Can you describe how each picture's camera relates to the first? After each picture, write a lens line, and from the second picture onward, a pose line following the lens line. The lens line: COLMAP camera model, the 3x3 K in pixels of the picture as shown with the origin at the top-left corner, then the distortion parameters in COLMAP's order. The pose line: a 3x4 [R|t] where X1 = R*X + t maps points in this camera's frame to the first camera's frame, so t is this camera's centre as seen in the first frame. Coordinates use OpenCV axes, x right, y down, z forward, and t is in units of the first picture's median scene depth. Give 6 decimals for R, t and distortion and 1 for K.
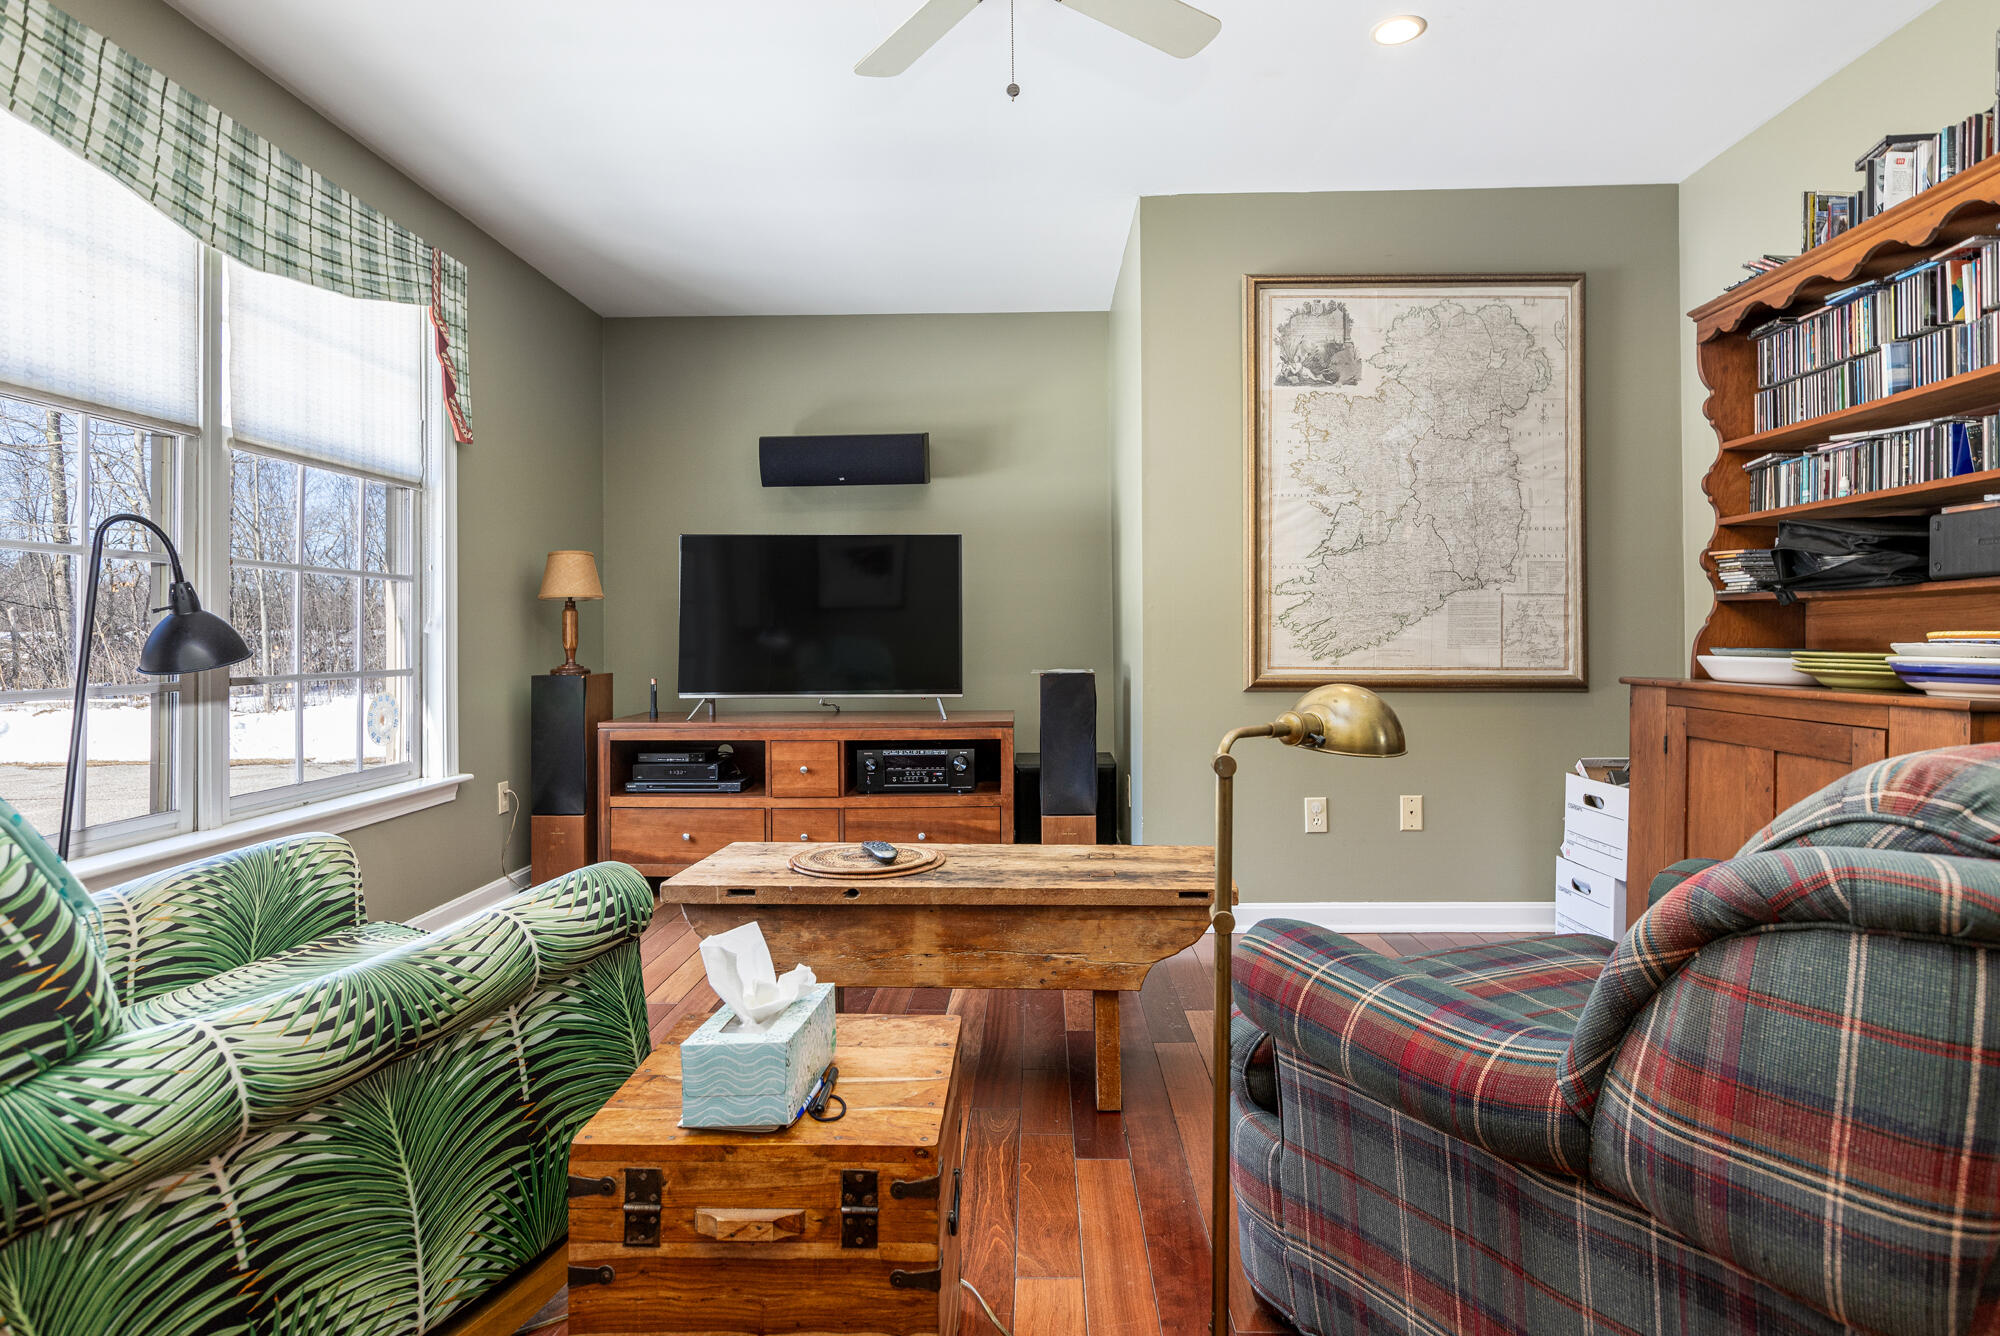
lens RADIAL K [[1092.2, 0, 1000.7], [0, 1092.2, 652.9], [0, 0, 1]] dist [-0.004794, -0.001474]
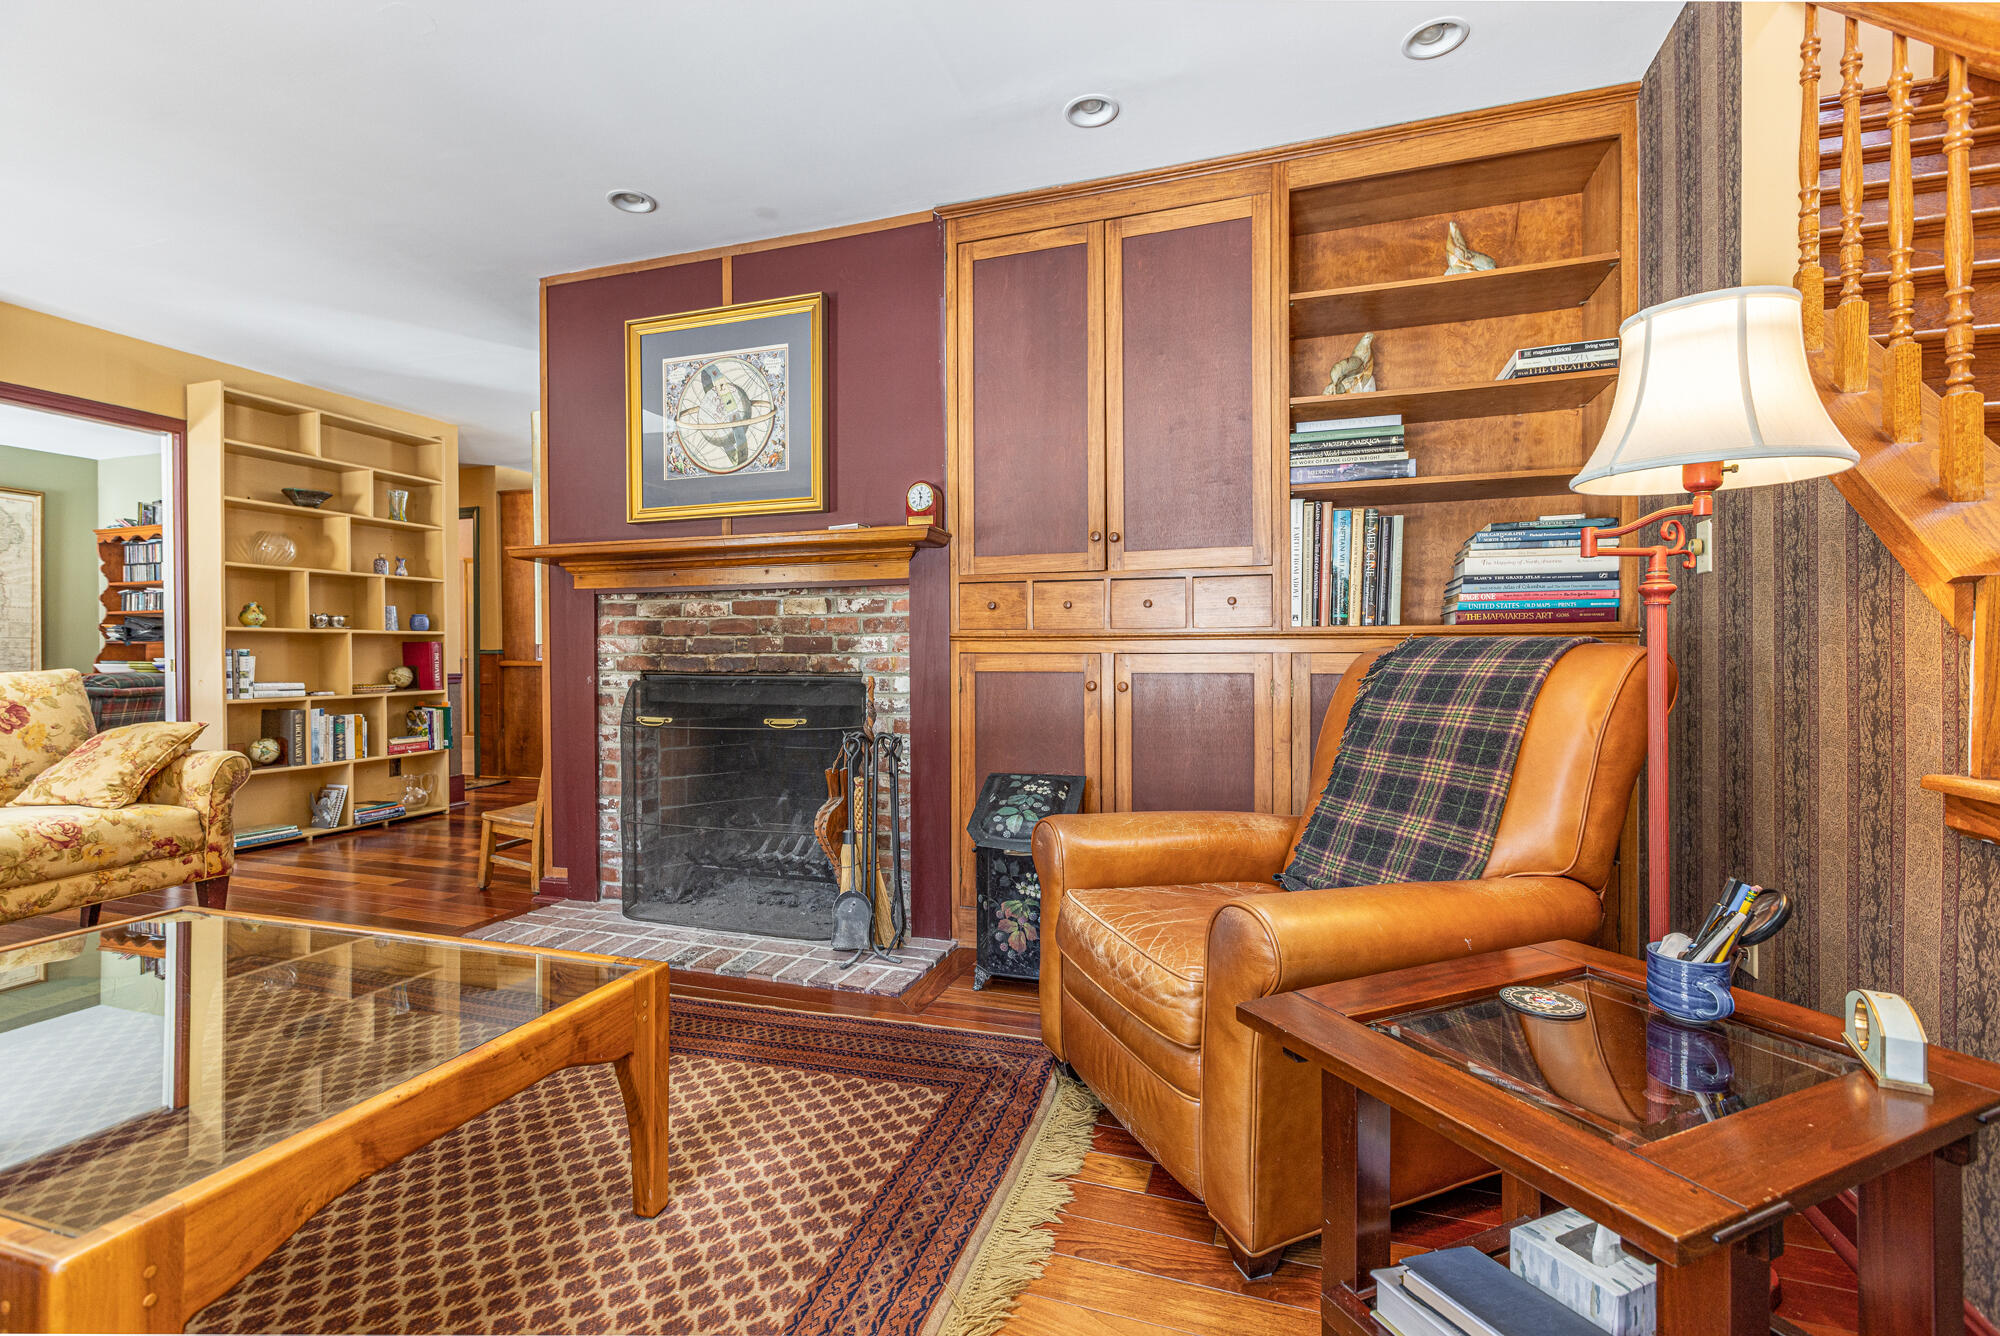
lens RADIAL K [[916.6, 0, 1003.0], [0, 916.6, 652.2], [0, 0, 1]] dist [-0.002286, -0.000310]
pose [[0.303238, 0.000537, 0.952915, -0.853479], [0.014057, 0.999889, -0.005036, 0.016823], [-0.952811, 0.014923, 0.303197, -1.871755]]
